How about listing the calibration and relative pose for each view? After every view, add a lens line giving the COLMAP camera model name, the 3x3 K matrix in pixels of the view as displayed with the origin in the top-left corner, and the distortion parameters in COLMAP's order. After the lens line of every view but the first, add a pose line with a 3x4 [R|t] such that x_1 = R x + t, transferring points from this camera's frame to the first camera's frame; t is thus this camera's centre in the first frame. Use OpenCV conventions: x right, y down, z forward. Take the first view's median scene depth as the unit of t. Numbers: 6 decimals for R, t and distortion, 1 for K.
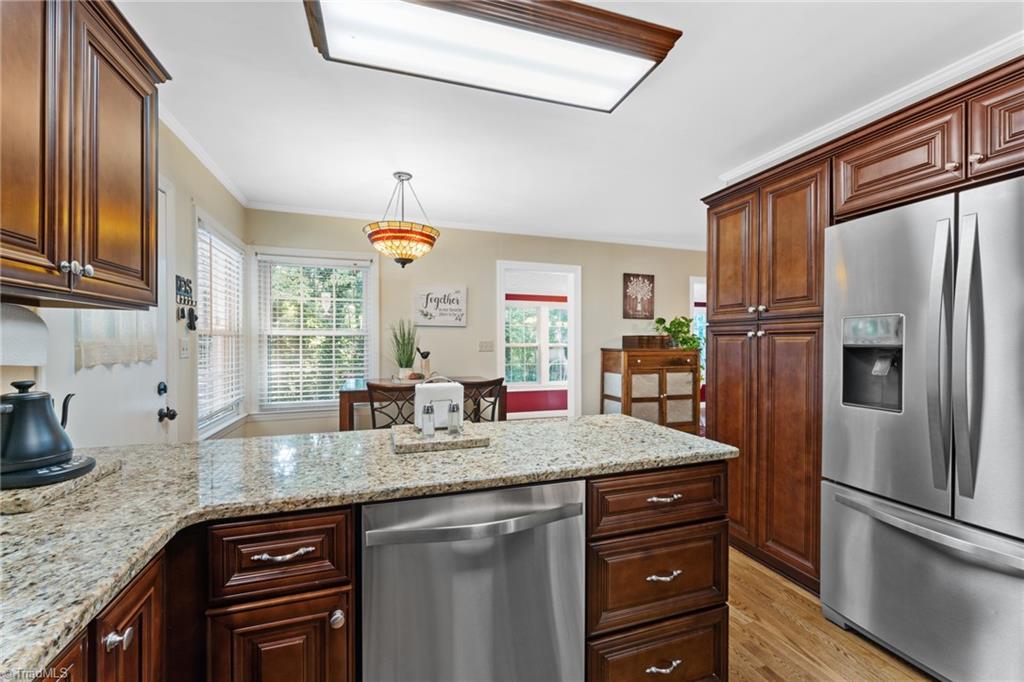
lens RADIAL K [[406.1, 0, 513.2], [0, 406.1, 346.4], [0, 0, 1]] dist [-0.000018, 0.000057]
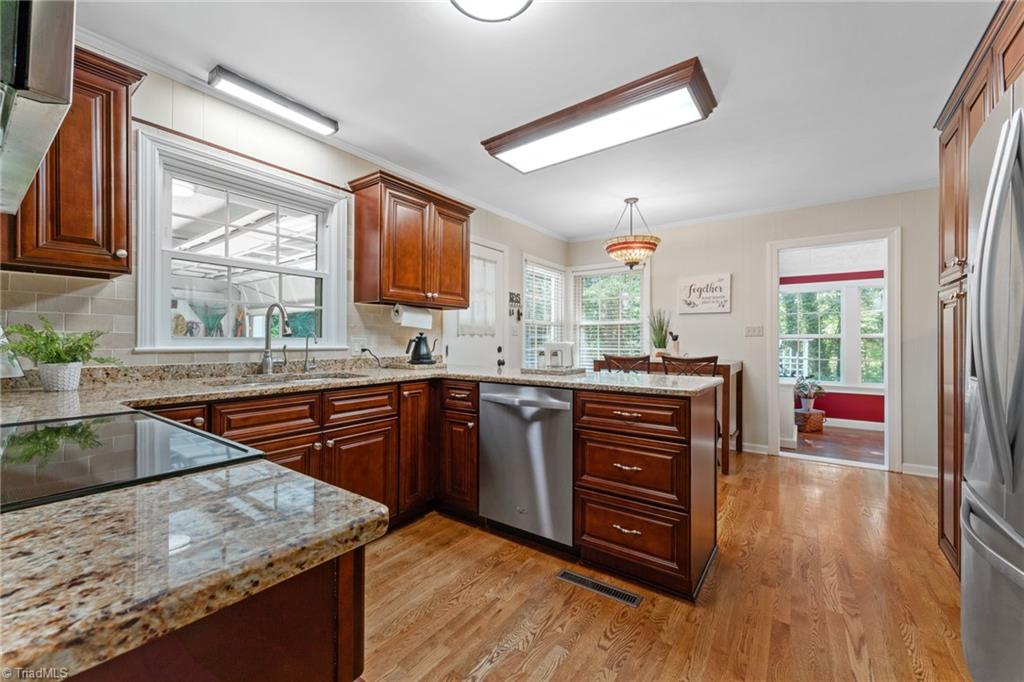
lens RADIAL K [[405.7, 0, 512.0], [0, 405.7, 341.0], [0, 0, 1]] dist [0.000699, 0.000088]
pose [[0.581948, 0.000955, -0.813225, 0.739451], [-0.010459, 0.999925, -0.006311, 0.067846], [0.813158, 0.012179, 0.581915, -0.111349]]
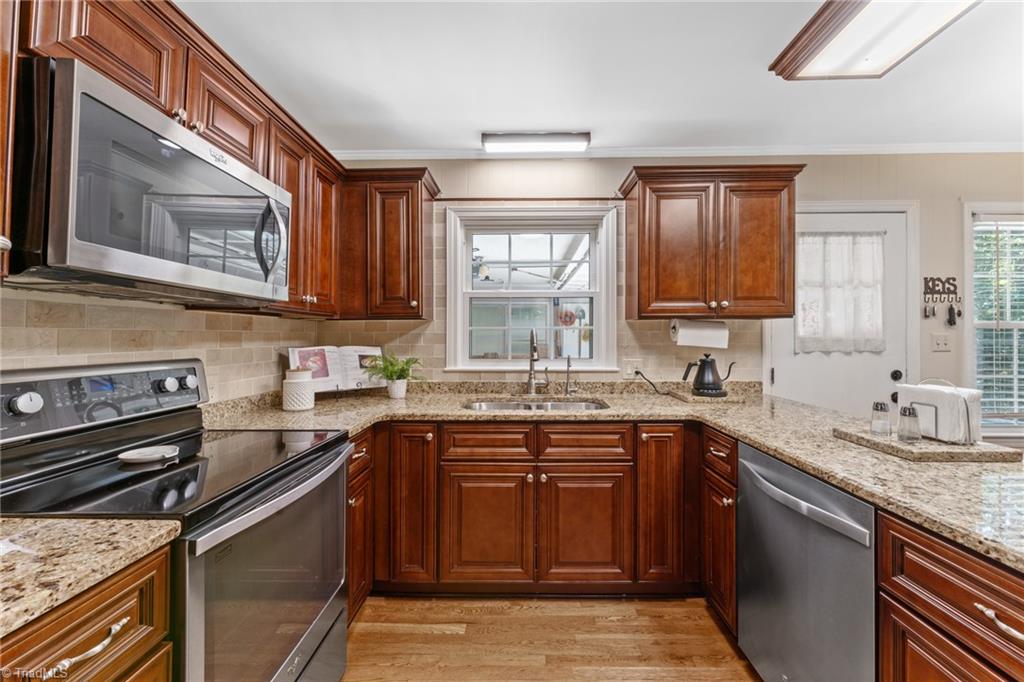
lens RADIAL K [[409.3, 0, 515.1], [0, 409.3, 334.8], [0, 0, 1]] dist [-0.000298, -0.000188]
pose [[-0.336772, -0.006148, -0.941566, 0.617060], [-0.007348, 0.999965, -0.003902, -0.004185], [0.941558, 0.005605, -0.336805, 0.308569]]
